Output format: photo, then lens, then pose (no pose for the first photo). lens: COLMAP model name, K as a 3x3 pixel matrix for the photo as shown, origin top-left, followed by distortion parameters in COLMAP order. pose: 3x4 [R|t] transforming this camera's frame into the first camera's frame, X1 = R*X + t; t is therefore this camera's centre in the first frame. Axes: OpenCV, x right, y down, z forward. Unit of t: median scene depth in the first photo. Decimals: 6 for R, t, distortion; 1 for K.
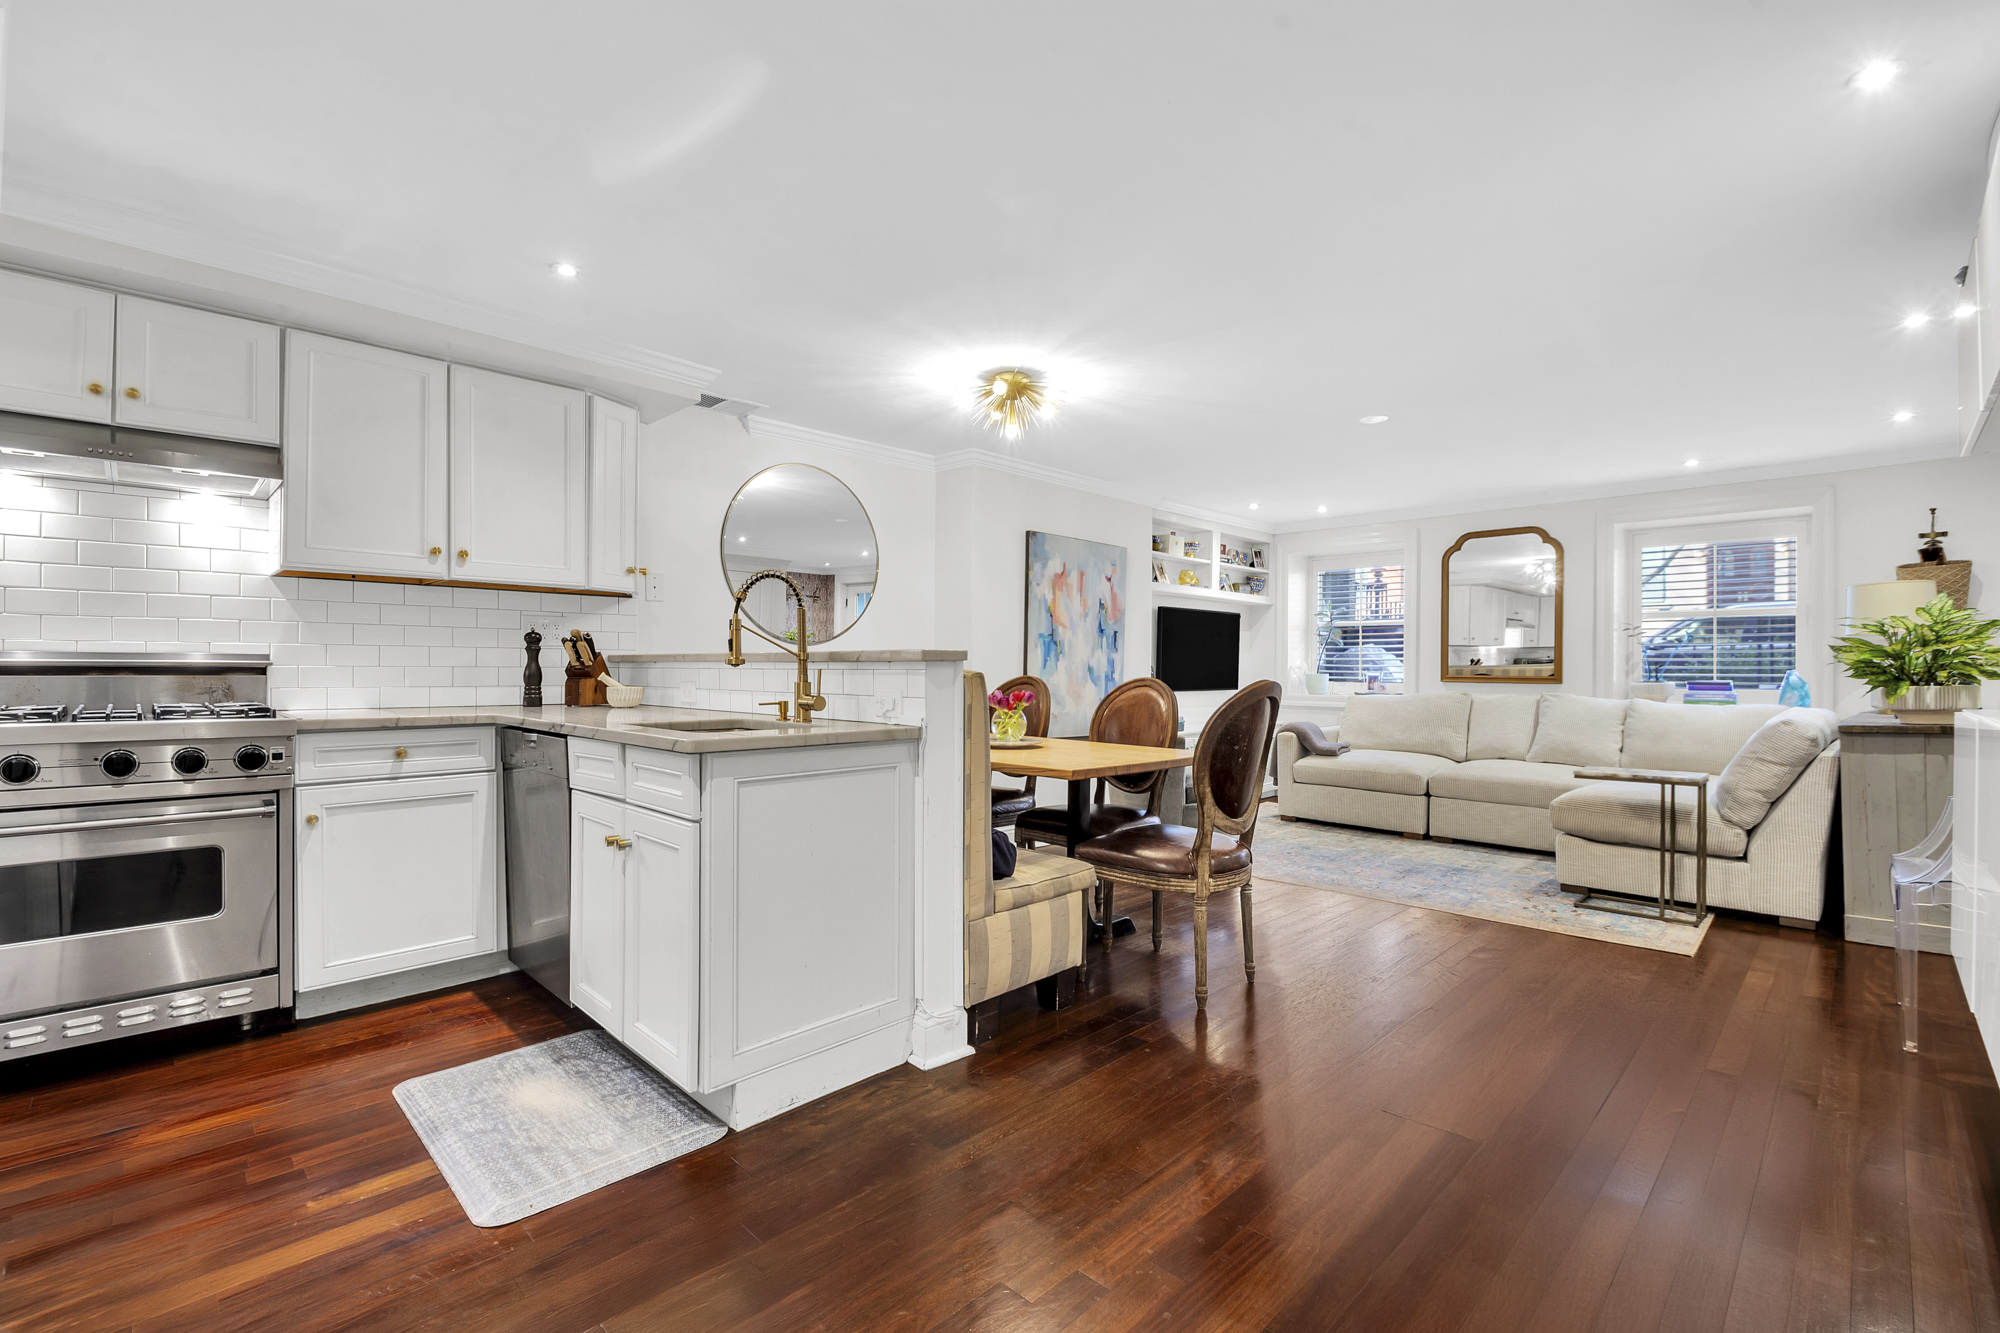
lens RADIAL K [[892.1, 0, 997.9], [0, 892.1, 668.4], [0, 0, 1]] dist [-0.012177, -0.007721]
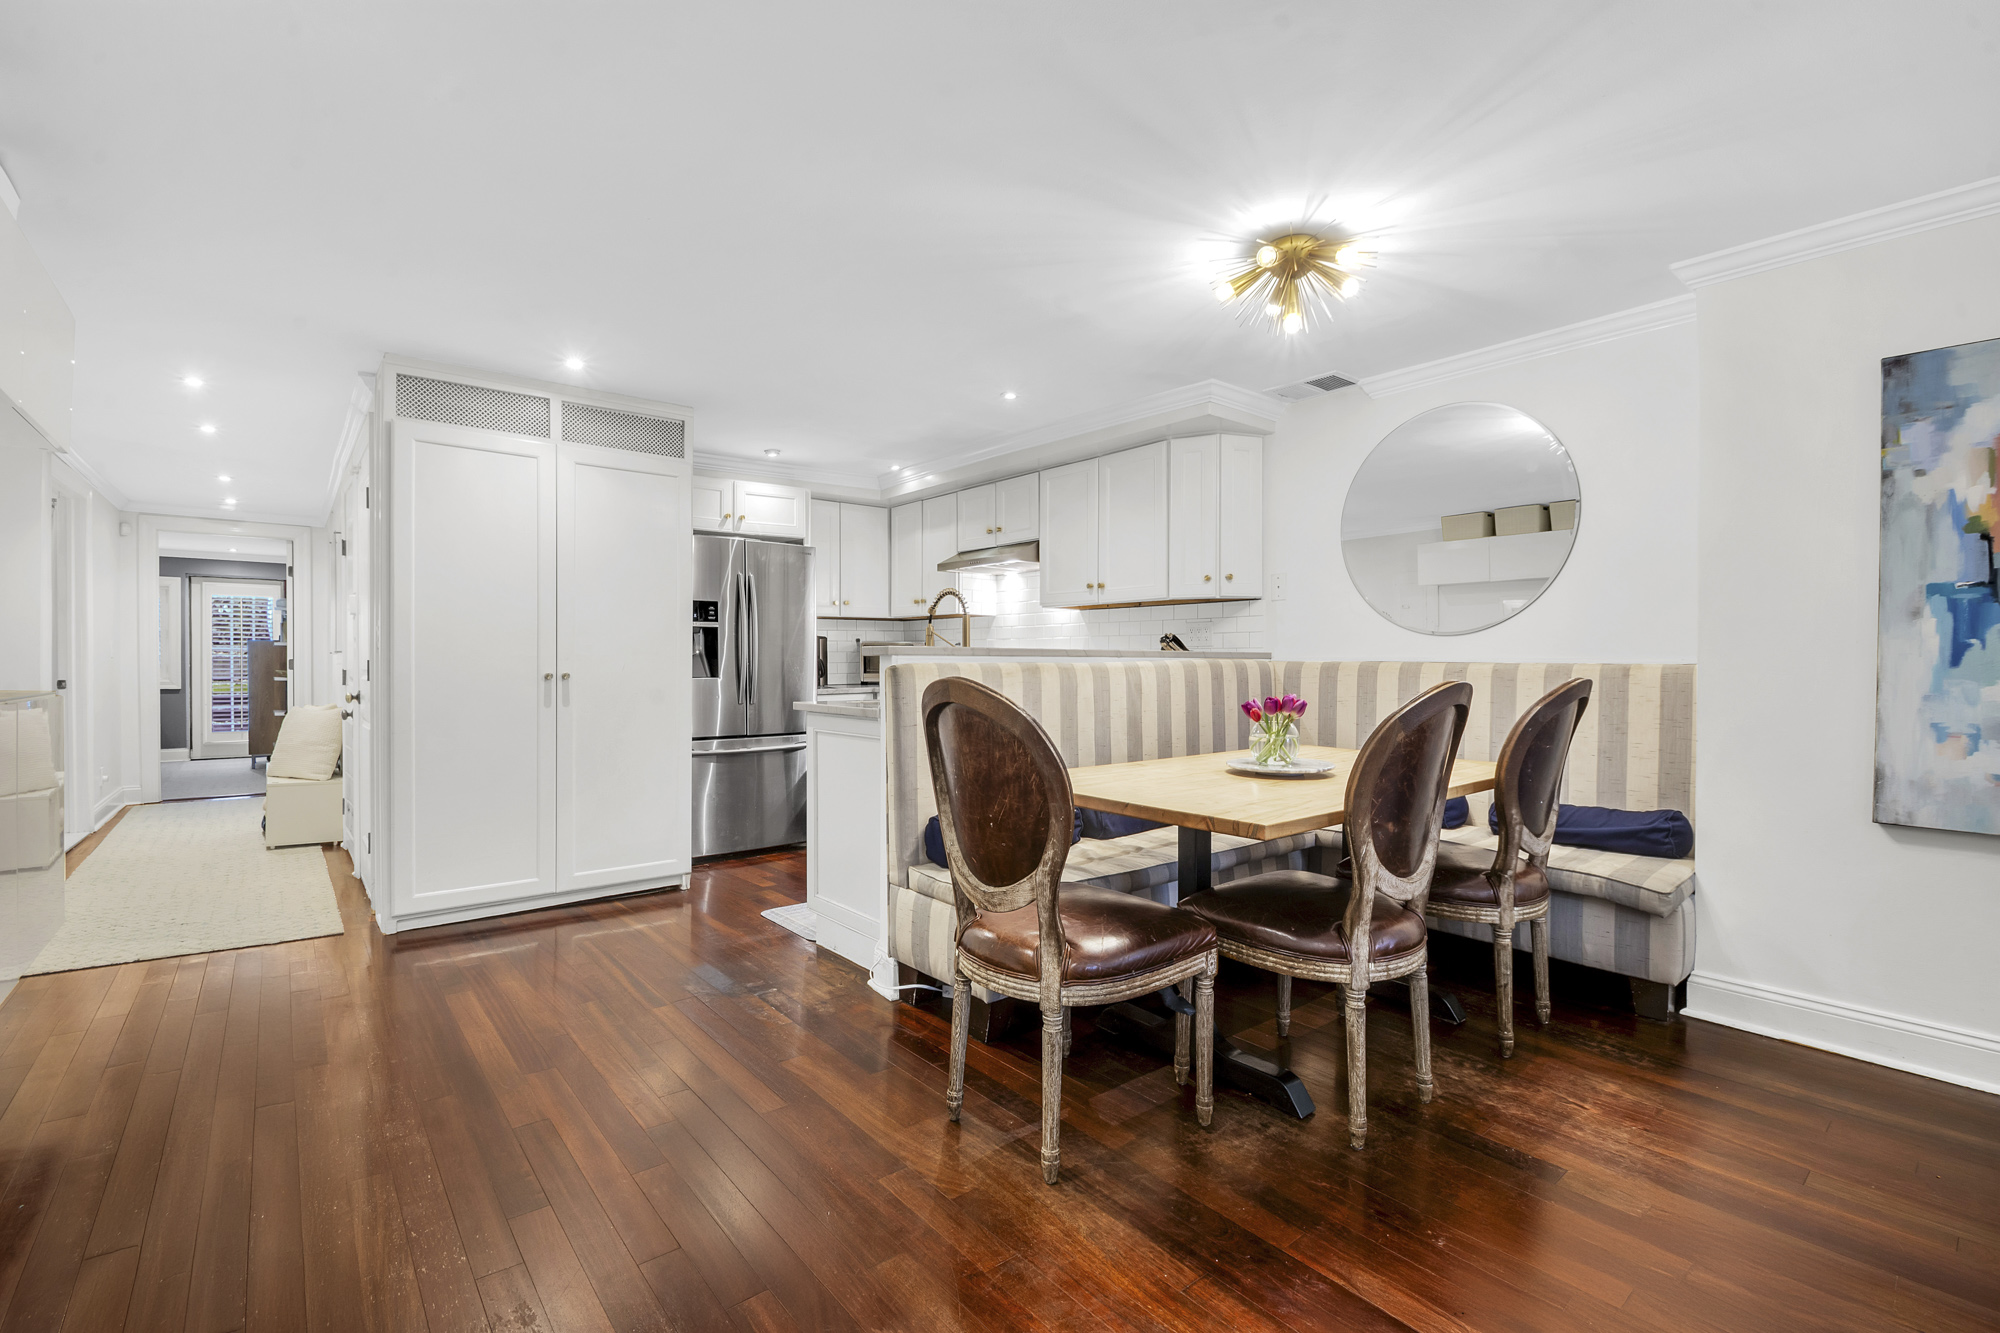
lens RADIAL K [[892.1, 0, 998.9], [0, 892.1, 664.7], [0, 0, 1]] dist [-0.012177, -0.007721]
pose [[-0.119737, -0.004084, -0.992797, 0.868932], [-0.003084, 0.999988, -0.003742, 0.005001], [0.992801, 0.002614, -0.119749, 1.012962]]
